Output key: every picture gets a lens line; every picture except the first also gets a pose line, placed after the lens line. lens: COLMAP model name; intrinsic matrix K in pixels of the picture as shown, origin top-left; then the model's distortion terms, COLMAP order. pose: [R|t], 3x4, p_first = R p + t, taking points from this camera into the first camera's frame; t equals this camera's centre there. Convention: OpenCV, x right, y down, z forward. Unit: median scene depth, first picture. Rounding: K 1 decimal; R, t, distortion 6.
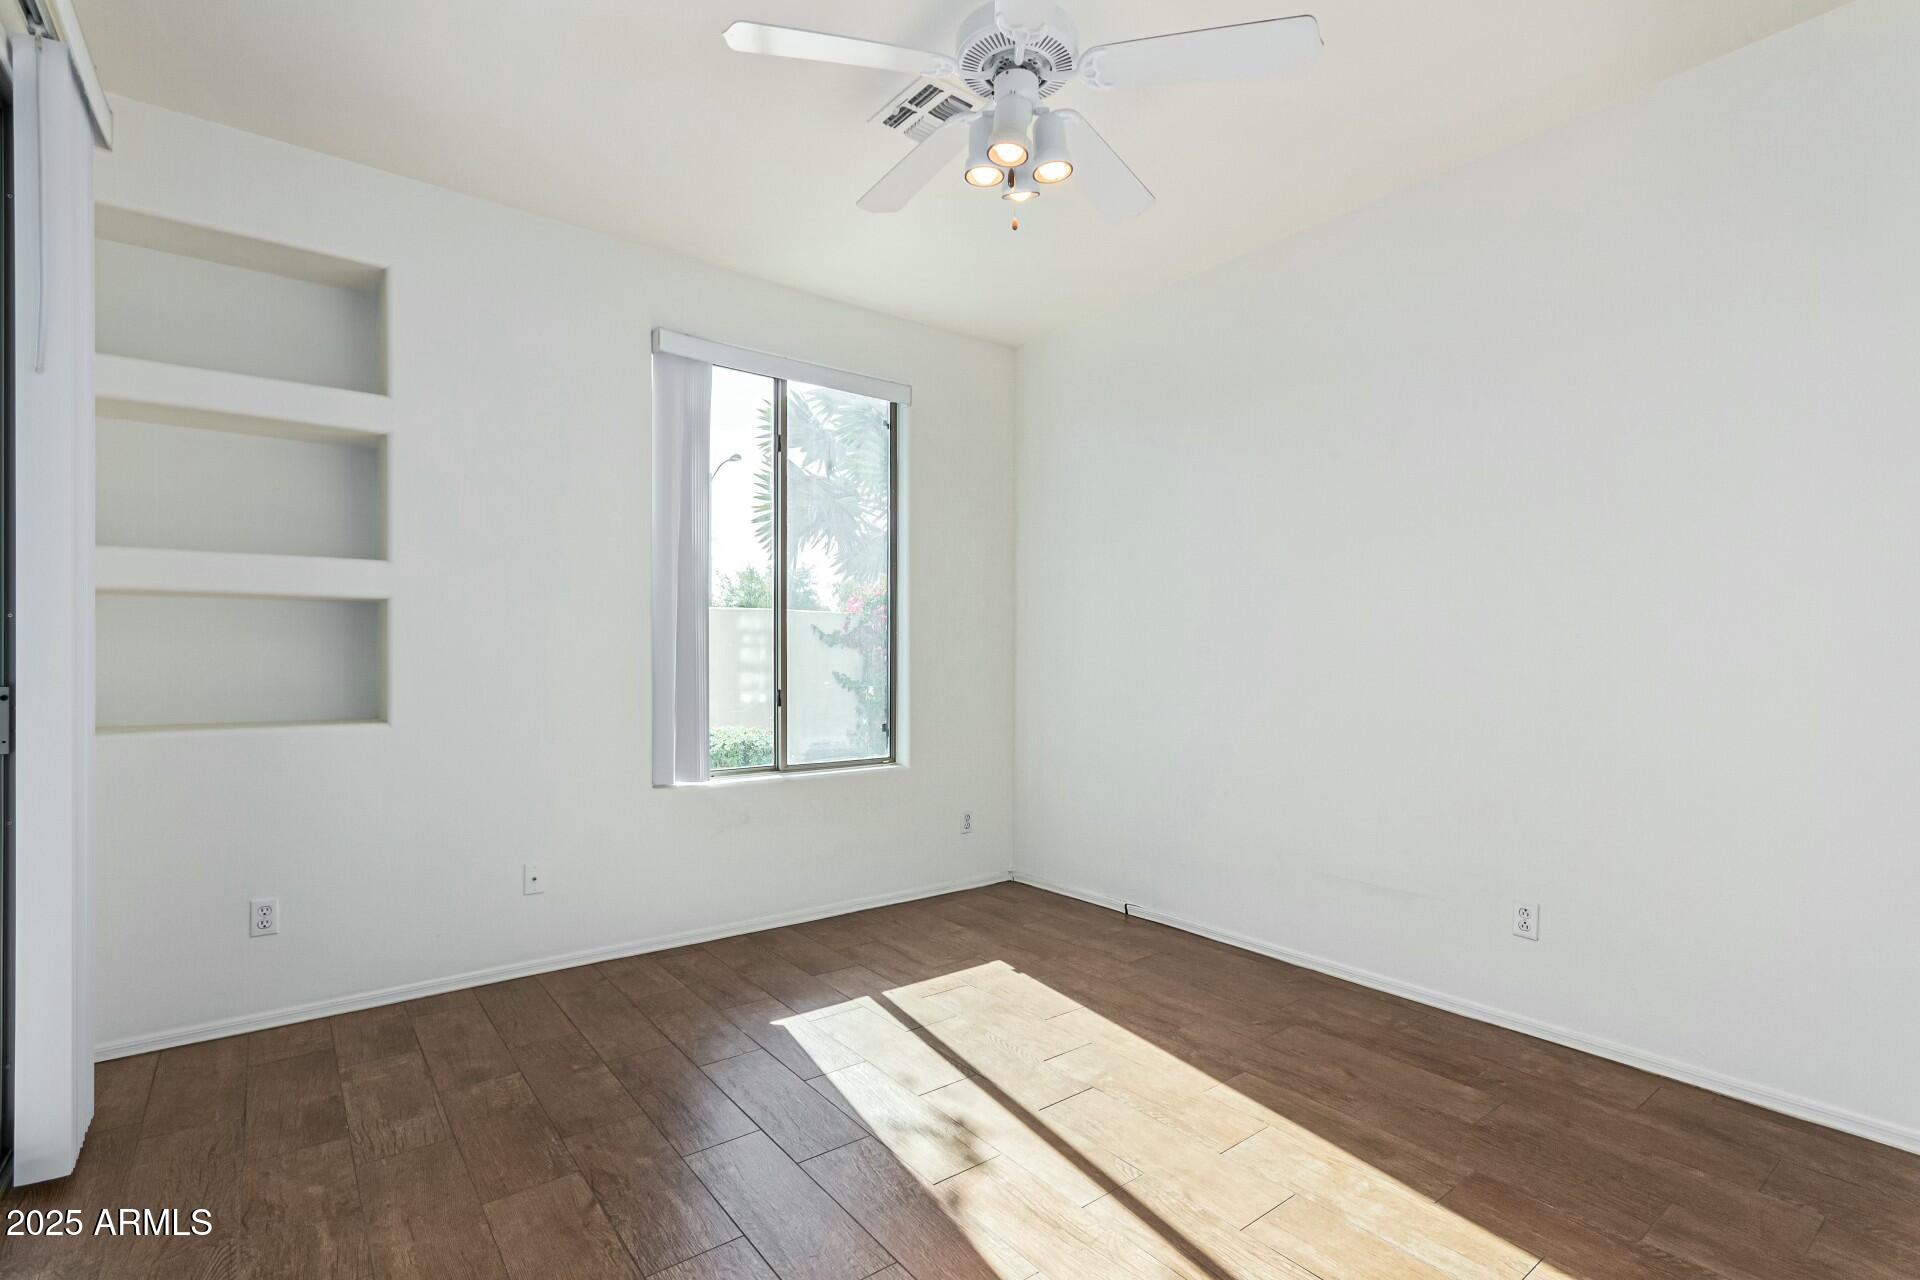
lens RADIAL K [[899.0, 0, 963.1], [0, 899.0, 647.4], [0, 0, 1]] dist [0.003551, 0.002801]
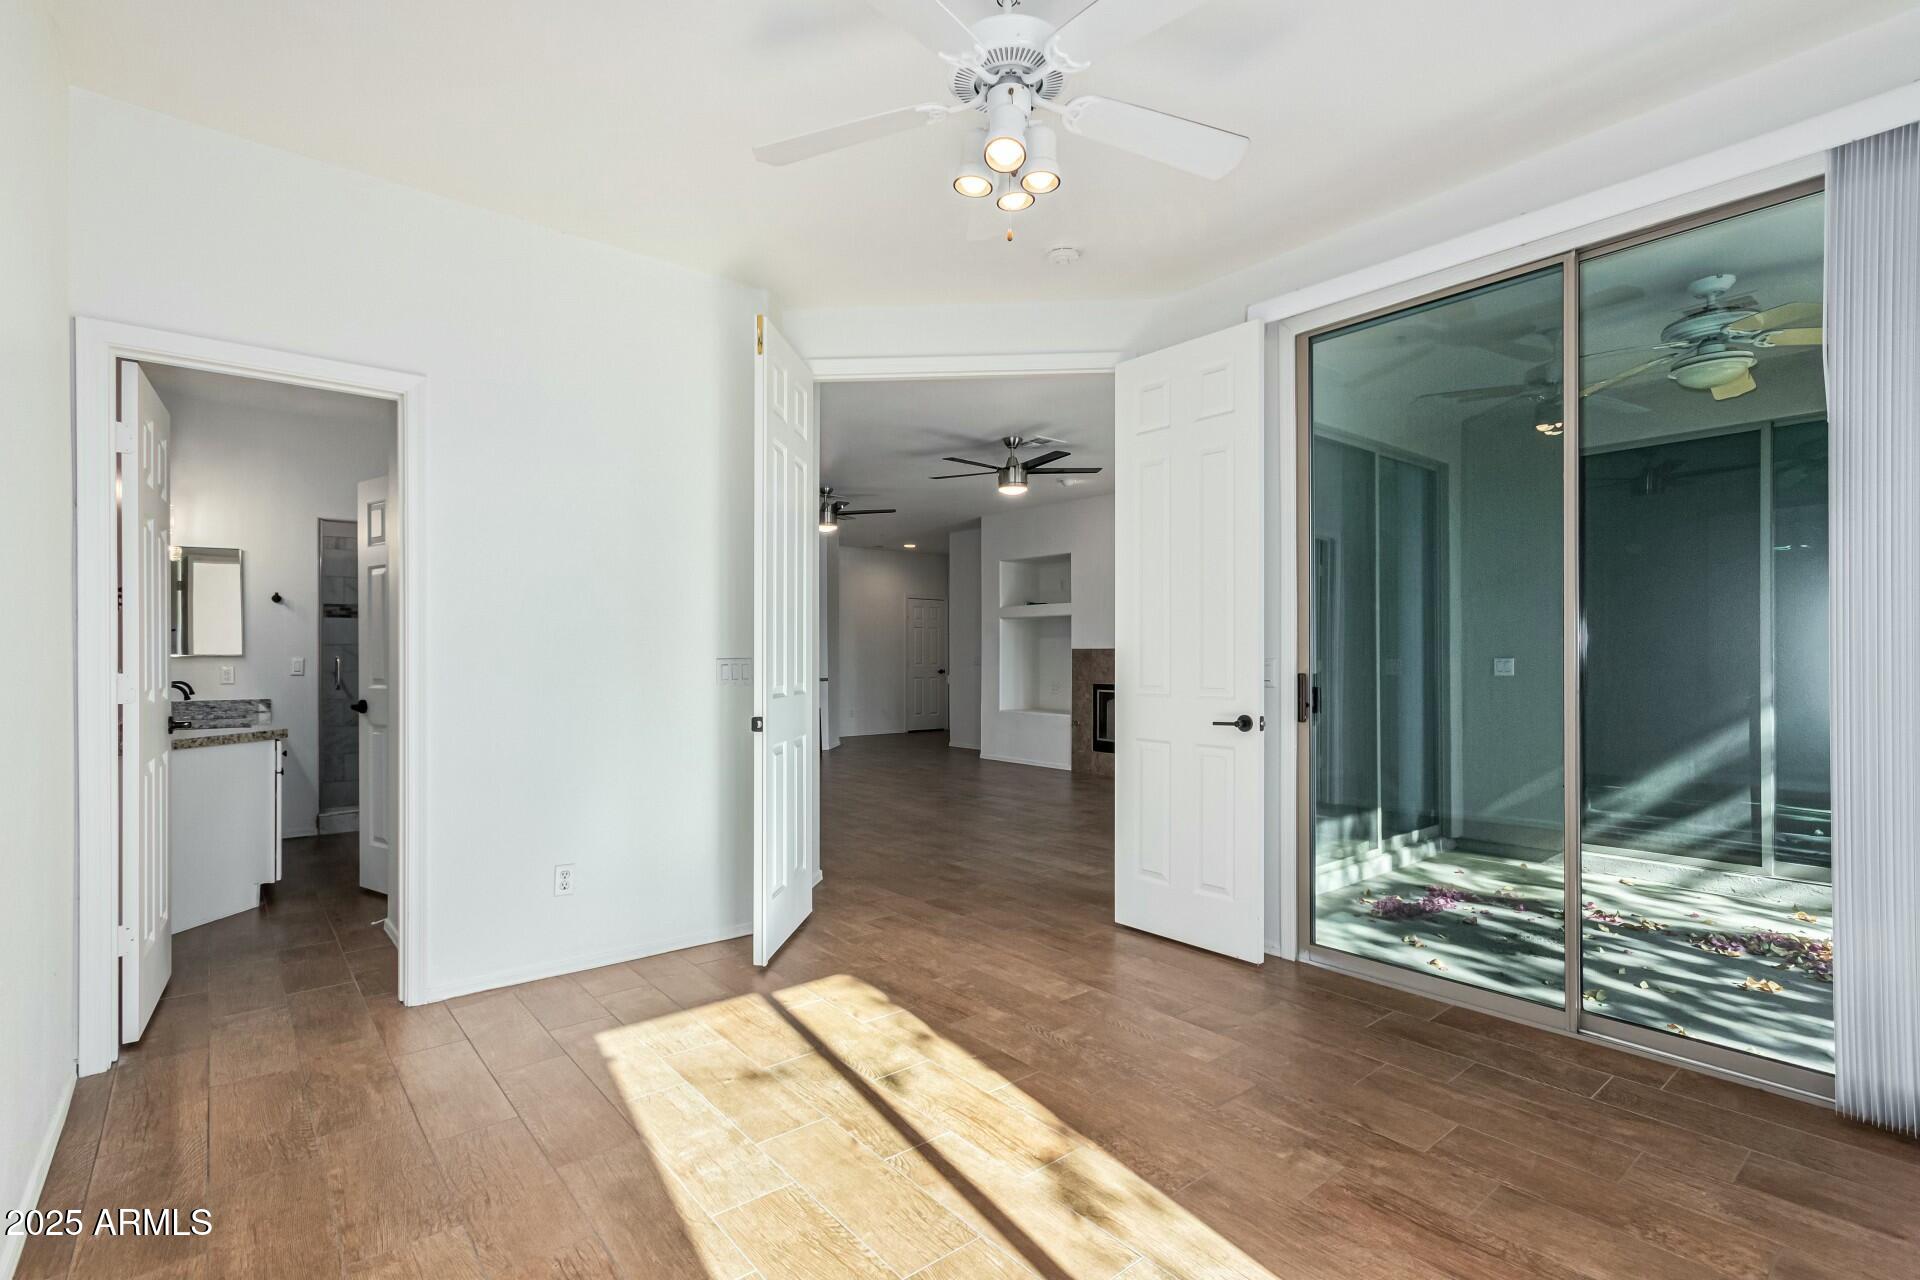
lens RADIAL K [[899.0, 0, 959.4], [0, 899.0, 650.9], [0, 0, 1]] dist [0.003551, 0.002801]
pose [[-0.999352, -0.001577, -0.035966, 0.151805], [-0.001138, 0.999924, -0.012239, 0.011909], [0.035983, -0.012190, -0.999278, 2.007168]]
